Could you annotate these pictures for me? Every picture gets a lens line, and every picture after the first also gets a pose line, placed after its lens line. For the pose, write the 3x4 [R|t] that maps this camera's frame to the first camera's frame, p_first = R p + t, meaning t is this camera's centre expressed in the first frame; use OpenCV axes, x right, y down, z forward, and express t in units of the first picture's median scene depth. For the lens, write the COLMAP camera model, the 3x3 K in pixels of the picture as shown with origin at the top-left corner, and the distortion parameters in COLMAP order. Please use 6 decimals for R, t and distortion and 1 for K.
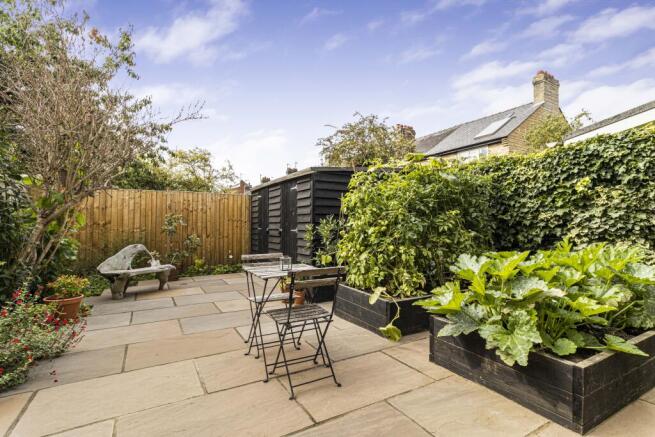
lens RADIAL K [[314.6, 0, 327.6], [0, 314.6, 223.4], [0, 0, 1]] dist [0.005317, 0.000308]
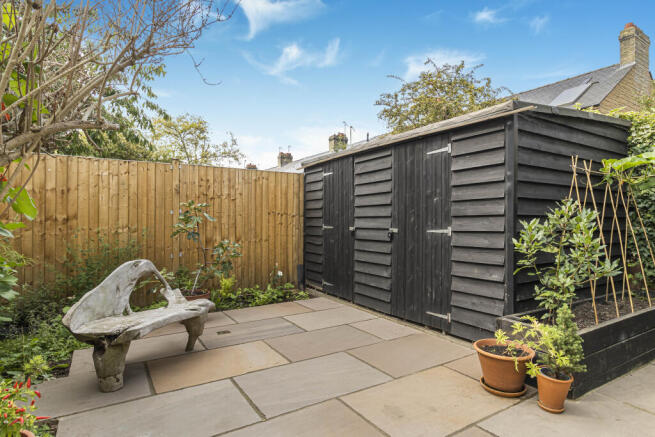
lens RADIAL K [[362.4, 0, 326.3], [0, 362.4, 217.8], [0, 0, 1]] dist [0.005578, 0.000298]
pose [[0.999396, 0.000568, 0.034743, -0.250135], [-0.000392, 0.999987, -0.005075, 0.002273], [-0.034745, 0.005058, 0.999383, 0.315812]]
